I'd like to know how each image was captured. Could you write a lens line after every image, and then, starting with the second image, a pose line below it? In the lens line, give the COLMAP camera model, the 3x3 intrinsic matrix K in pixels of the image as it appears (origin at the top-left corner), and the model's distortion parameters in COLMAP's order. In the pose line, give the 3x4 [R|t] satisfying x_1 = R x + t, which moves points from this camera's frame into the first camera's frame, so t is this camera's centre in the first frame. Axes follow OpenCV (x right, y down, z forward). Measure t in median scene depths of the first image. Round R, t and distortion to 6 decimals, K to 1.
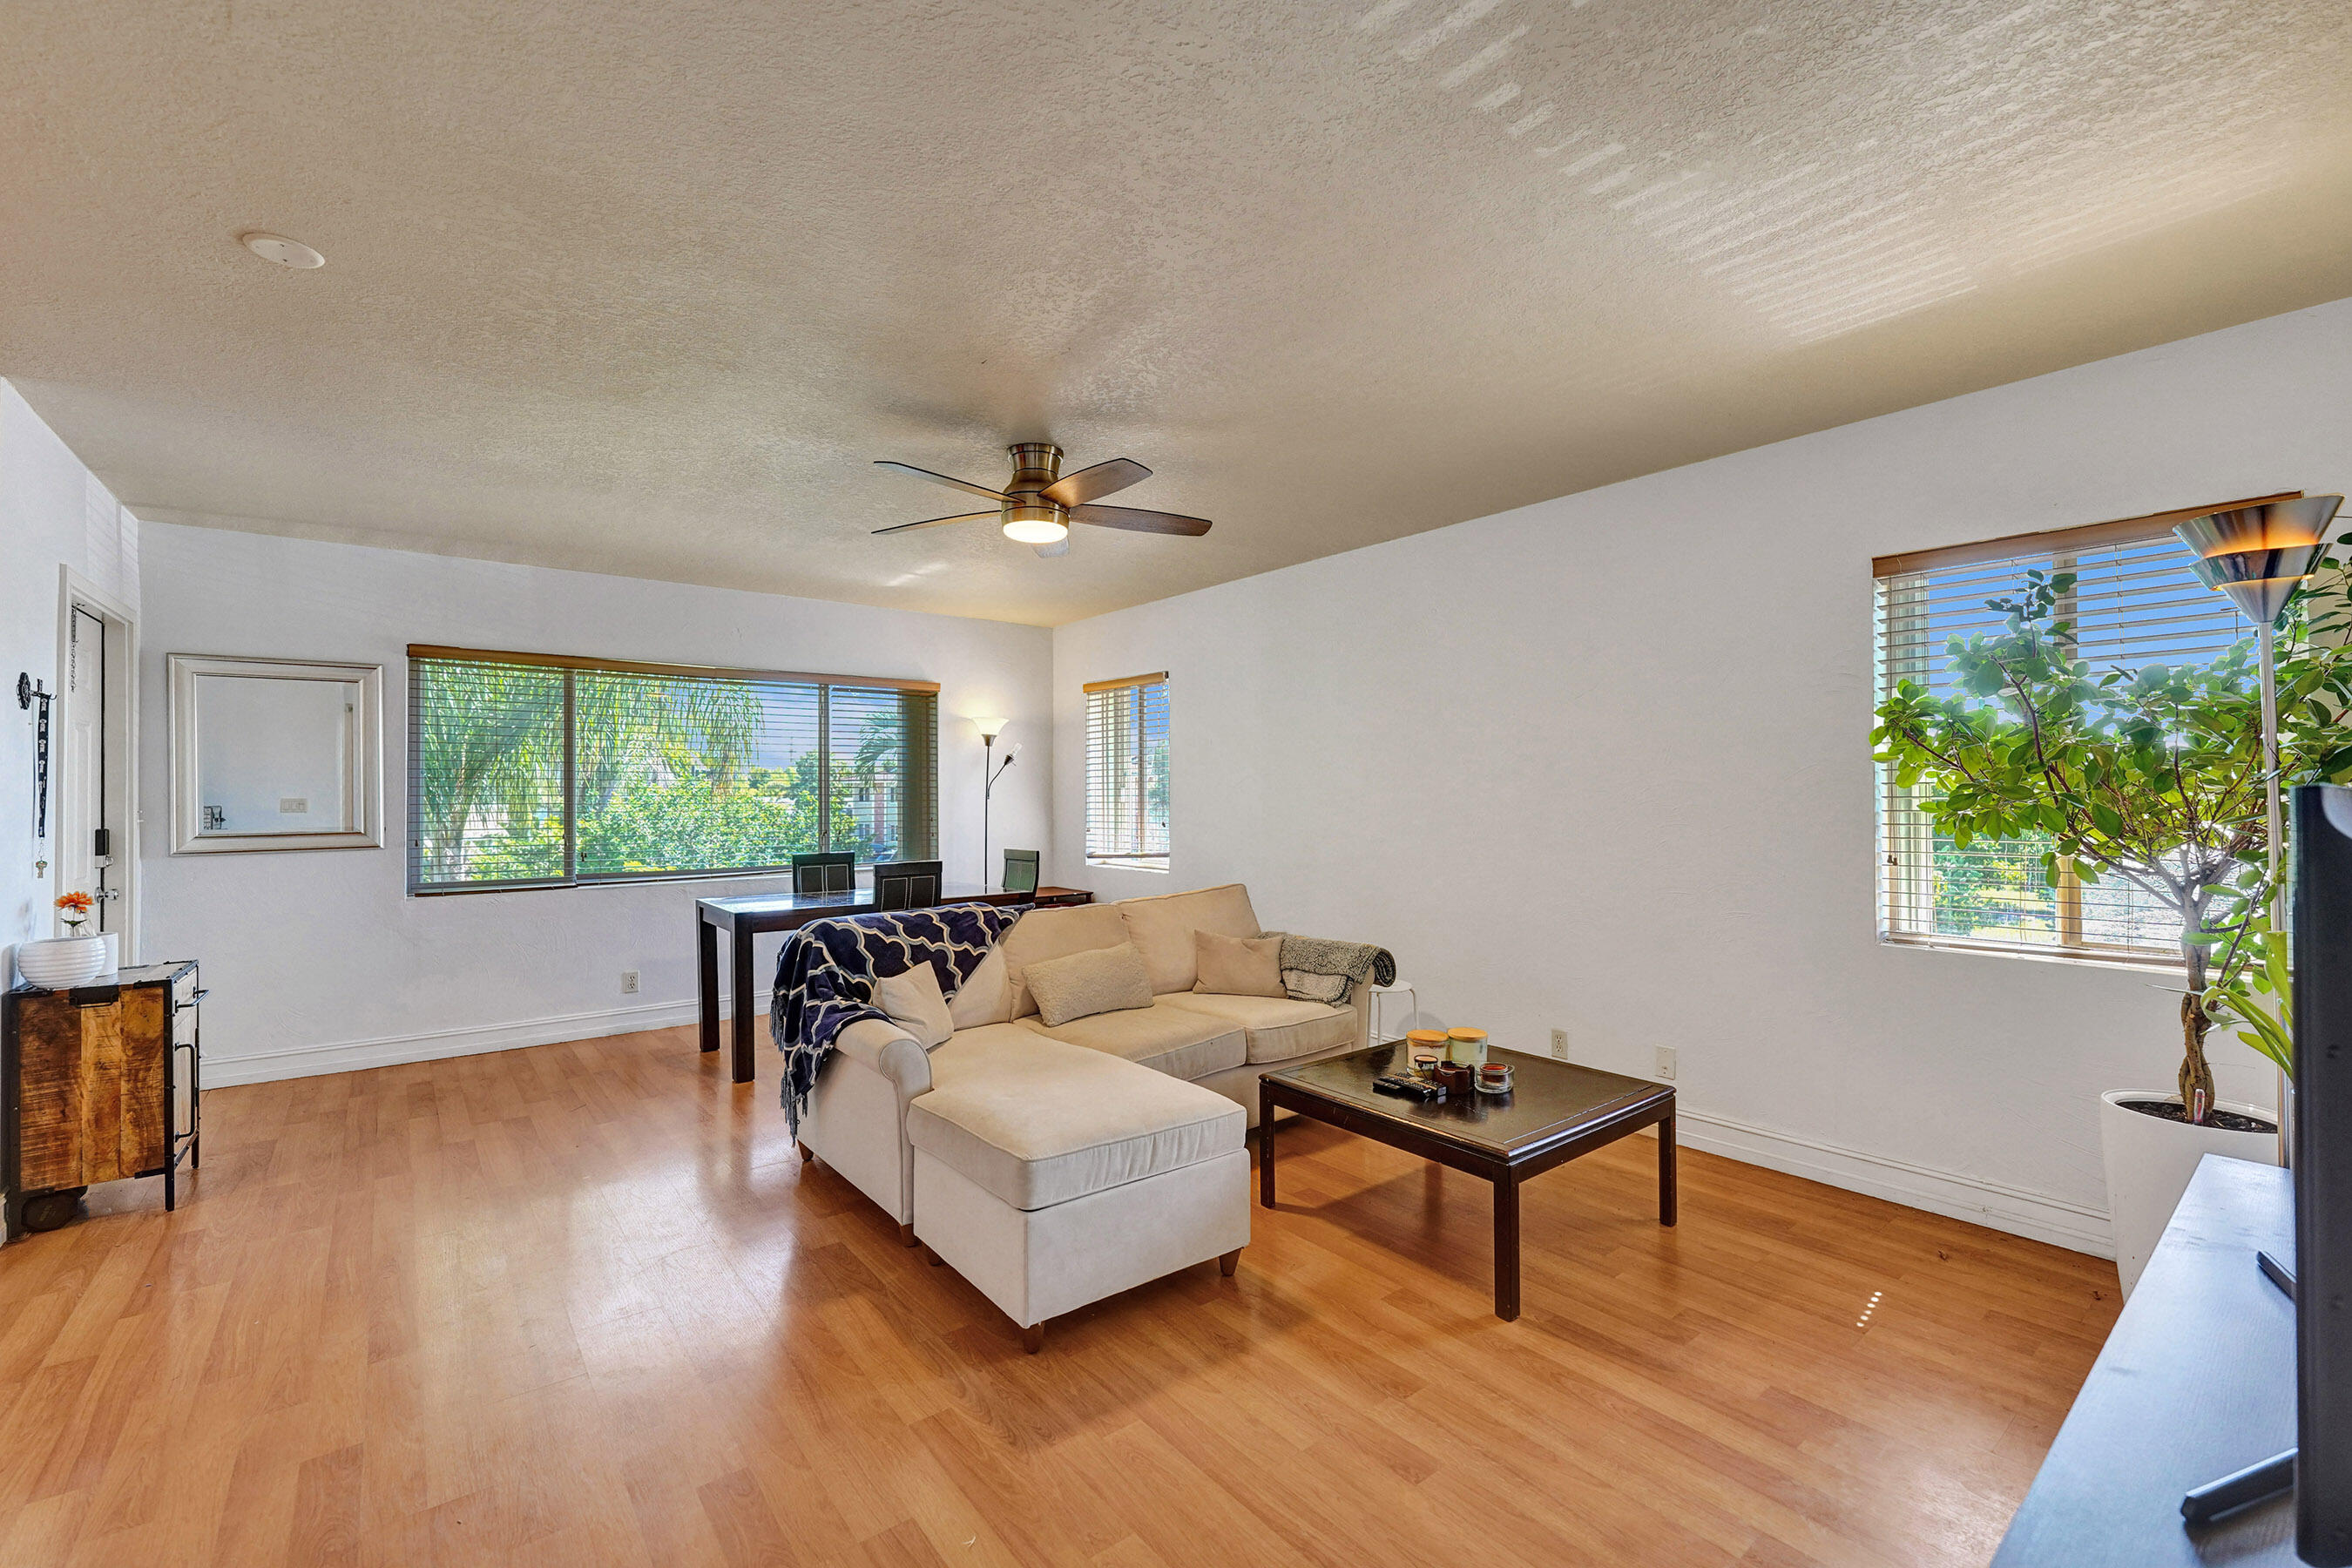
lens RADIAL K [[981.5, 0, 1179.3], [0, 981.5, 785.8], [0, 0, 1]] dist [0.000263, -0.000016]
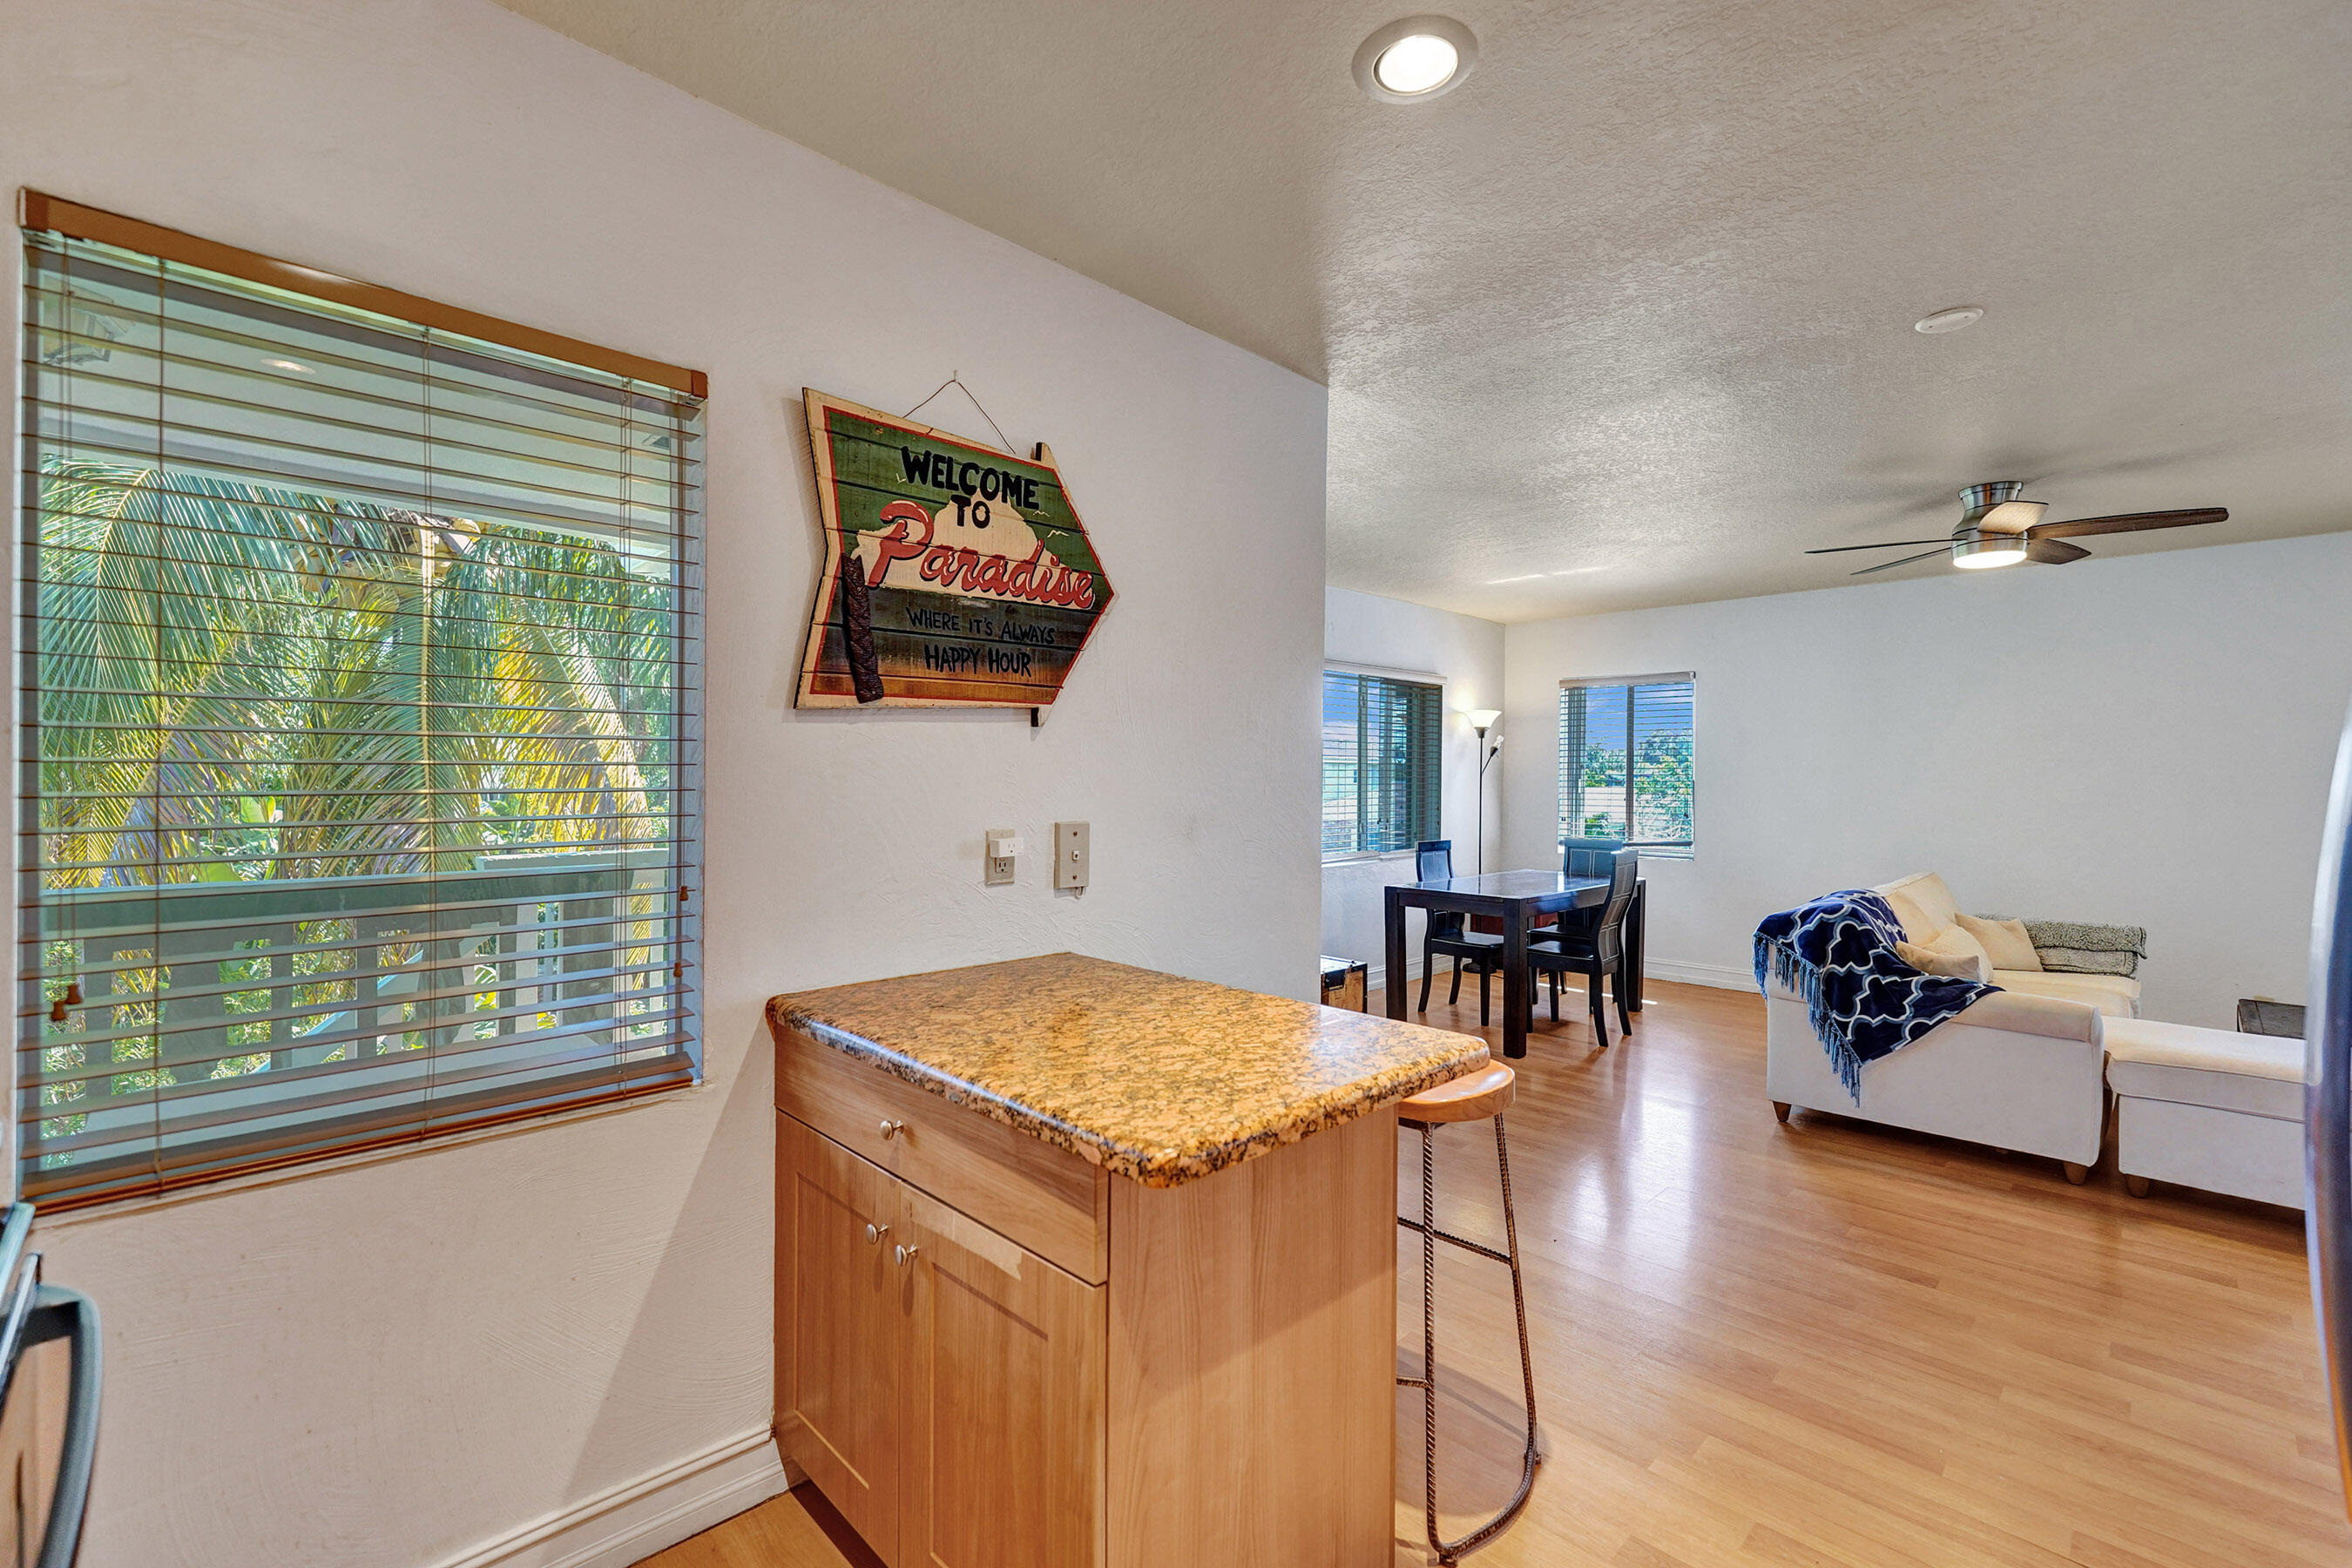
lens RADIAL K [[1025.7, 0, 1176.0], [0, 1025.7, 784.0], [0, 0, 1]] dist [0.001507, 0.000266]
pose [[0.996282, 0.004262, 0.086042, -0.848194], [-0.005820, 0.999824, 0.017858, -0.013634], [-0.085951, -0.018292, 0.996131, -0.072625]]
